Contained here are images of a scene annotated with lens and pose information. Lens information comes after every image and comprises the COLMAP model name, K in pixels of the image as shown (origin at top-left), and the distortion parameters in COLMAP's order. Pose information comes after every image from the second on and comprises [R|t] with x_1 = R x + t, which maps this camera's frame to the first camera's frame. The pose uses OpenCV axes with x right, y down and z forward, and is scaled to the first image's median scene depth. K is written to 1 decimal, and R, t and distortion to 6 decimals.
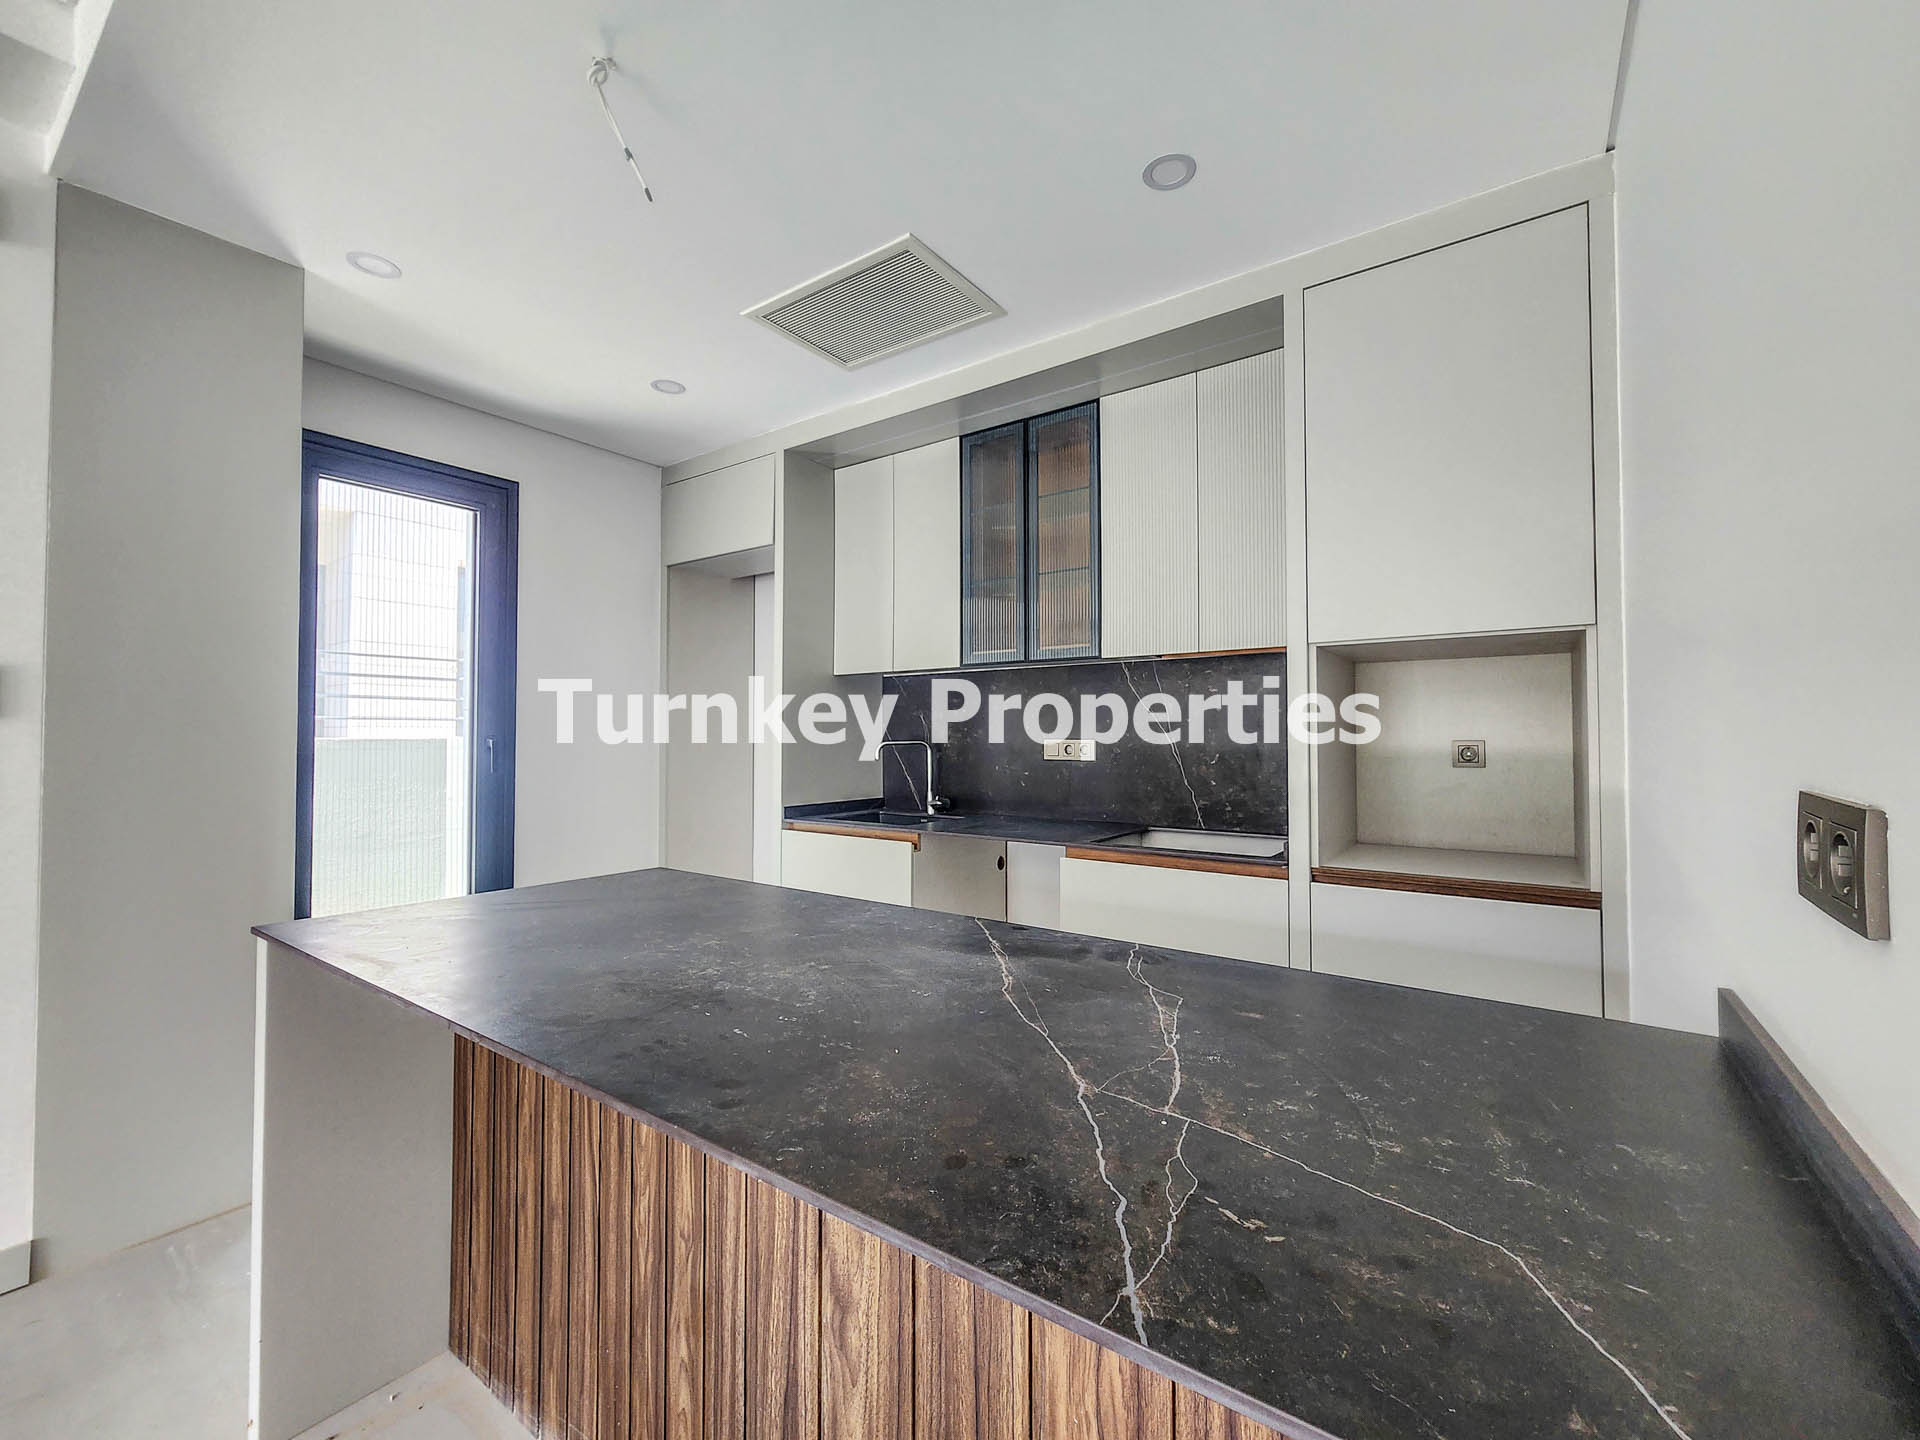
lens RADIAL K [[788.7, 0, 965.5], [0, 788.7, 720.0], [0, 0, 1]] dist [-0.001752, 0.001426]
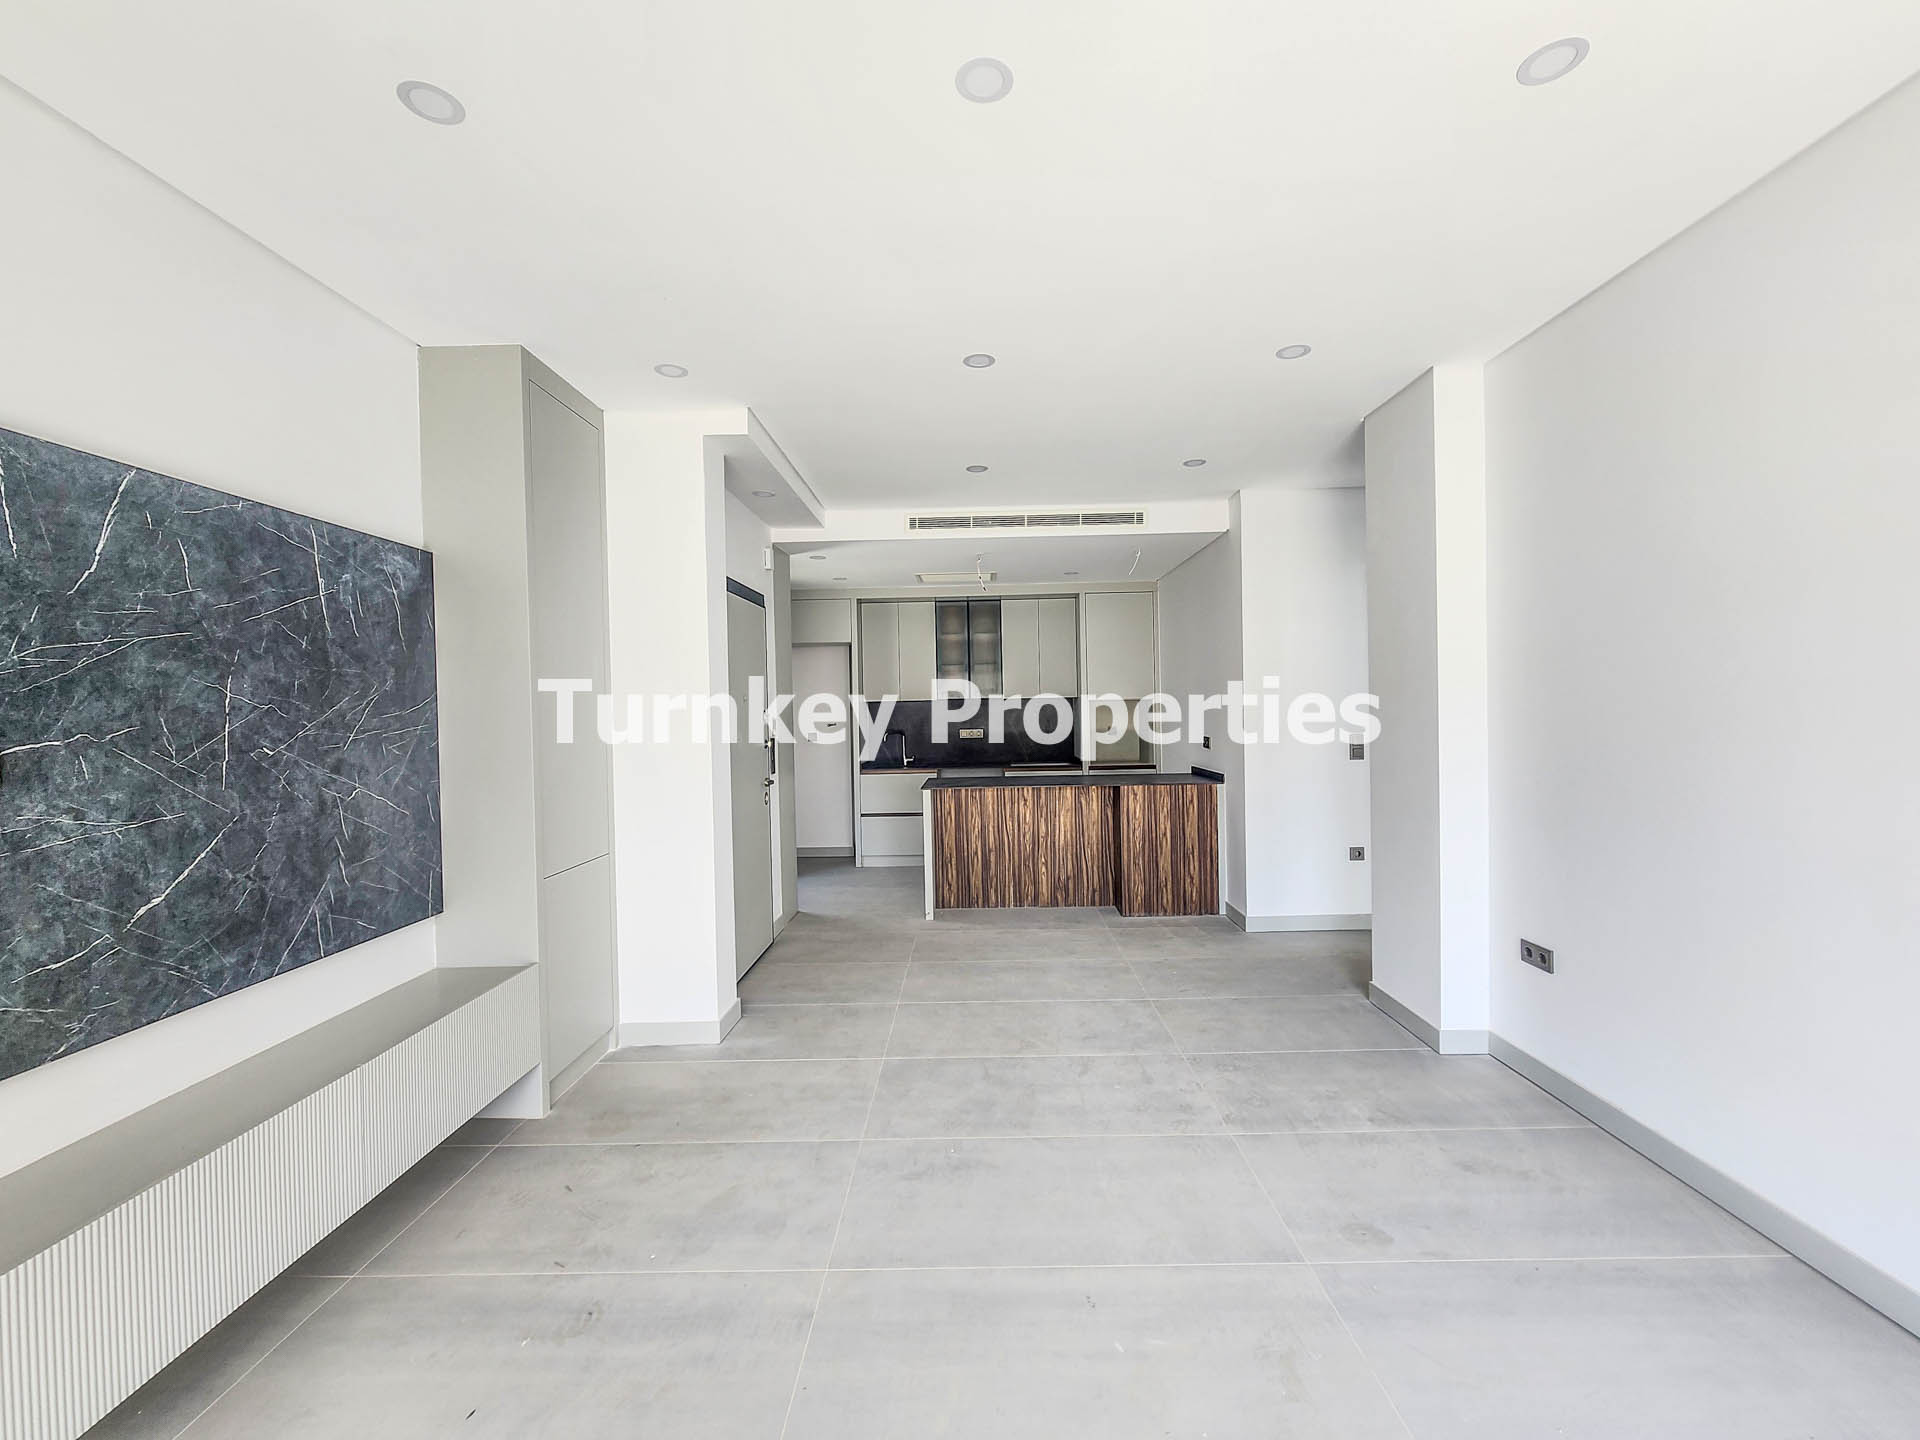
lens RADIAL K [[788.7, 0, 965.5], [0, 788.7, 720.0], [0, 0, 1]] dist [-0.001752, 0.001426]
pose [[0.823814, -0.022523, 0.566412, -3.008959], [0.006505, 0.999520, 0.030283, -0.188122], [-0.566823, -0.021263, 0.823565, -2.350224]]
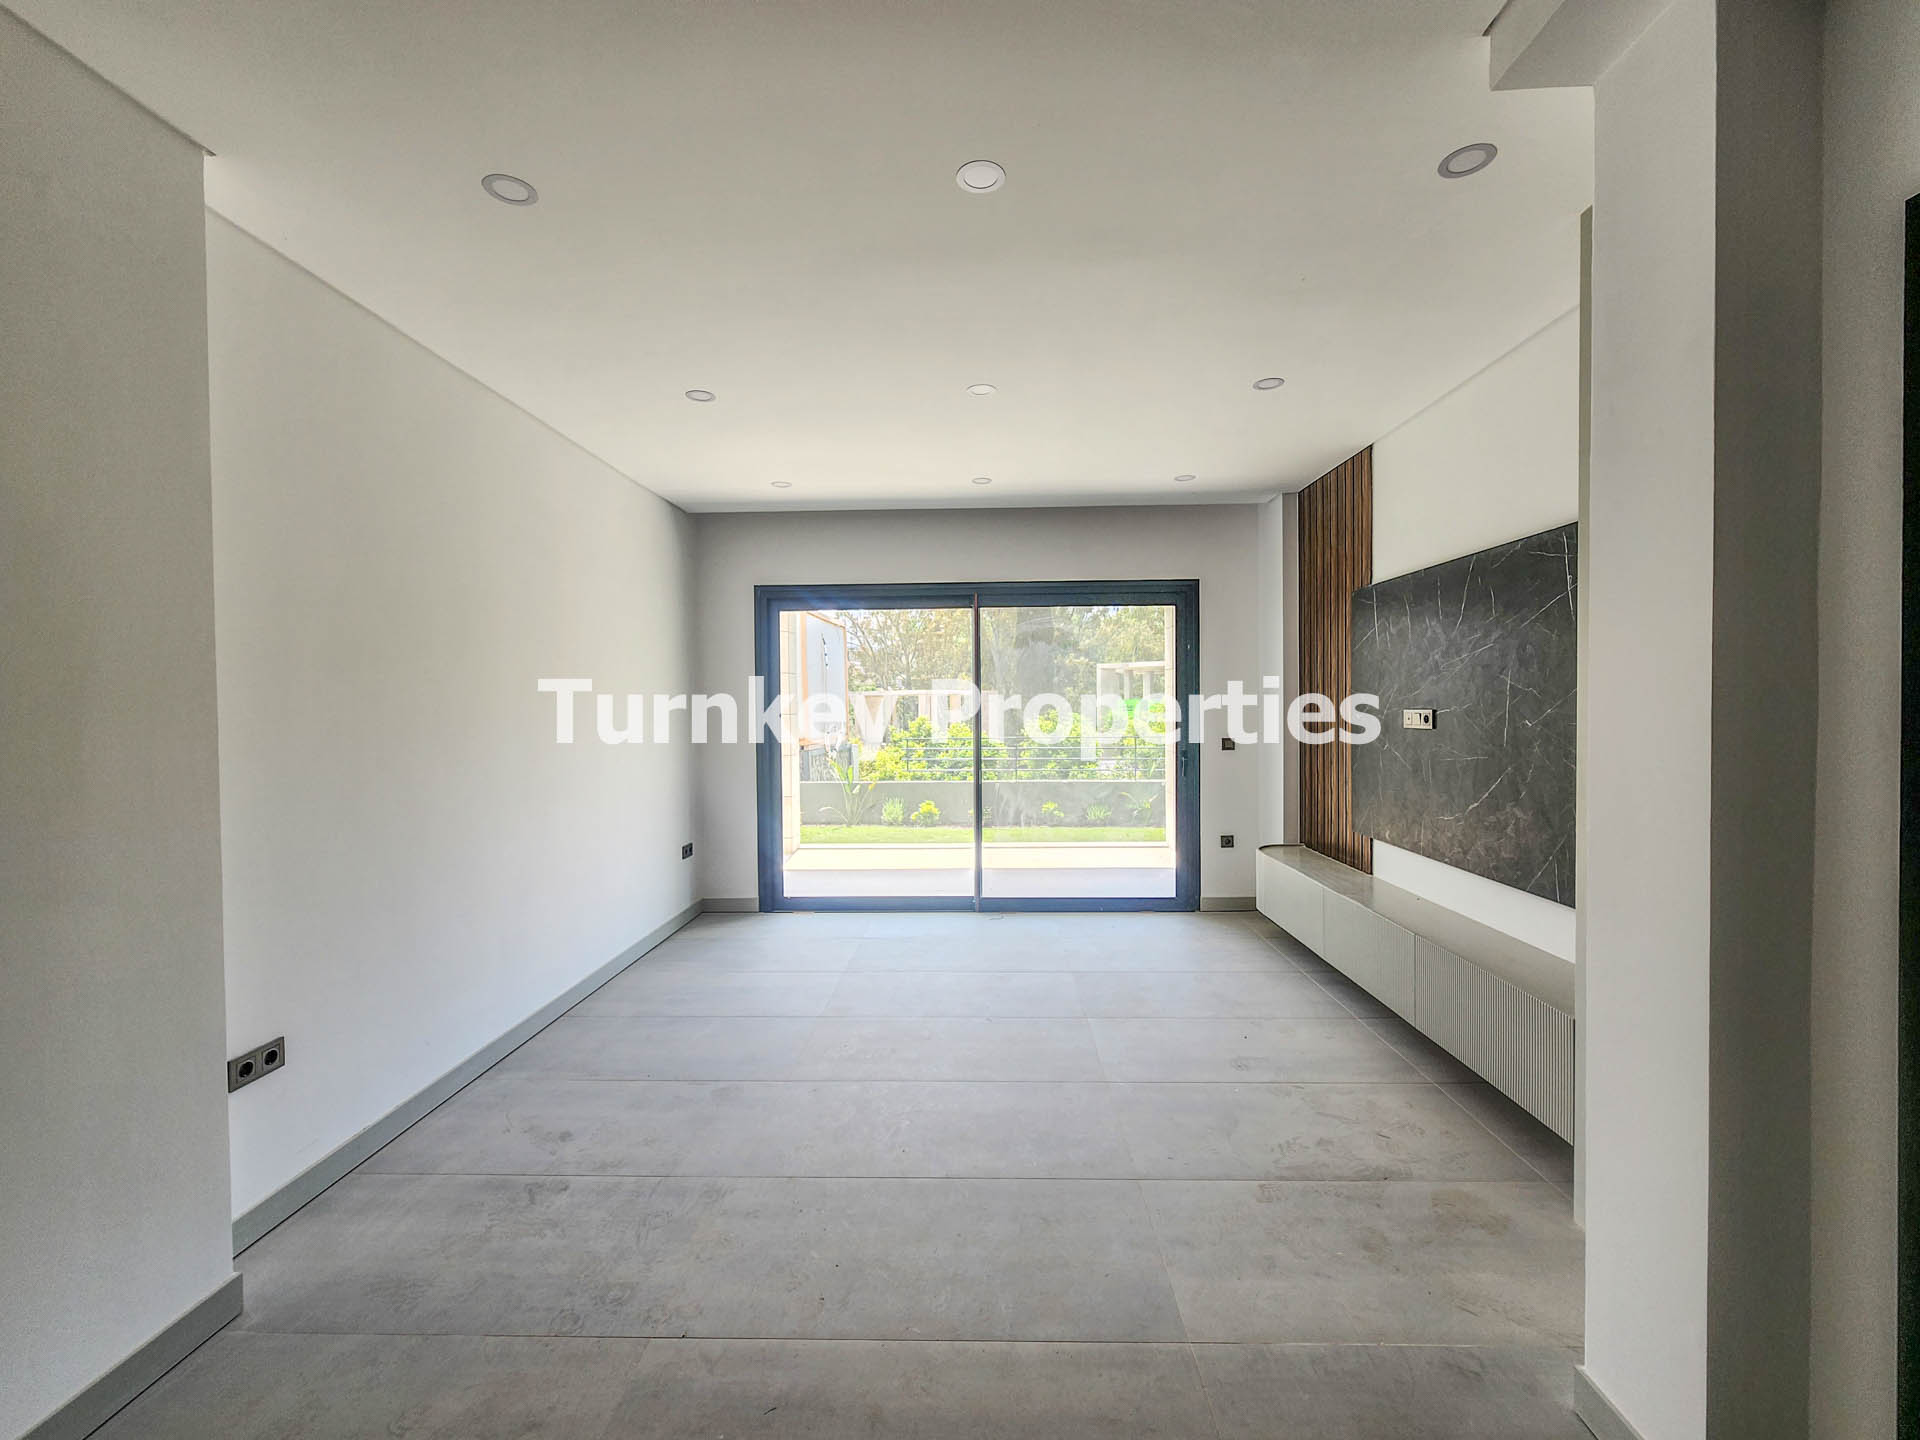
lens RADIAL K [[788.7, 0, 965.5], [0, 788.7, 720.0], [0, 0, 1]] dist [-0.001752, 0.001426]
pose [[-0.826951, 0.022459, -0.561826, -0.834546], [0.024077, 0.999700, 0.004524, -0.140512], [0.561759, -0.009786, -0.827243, 0.650377]]
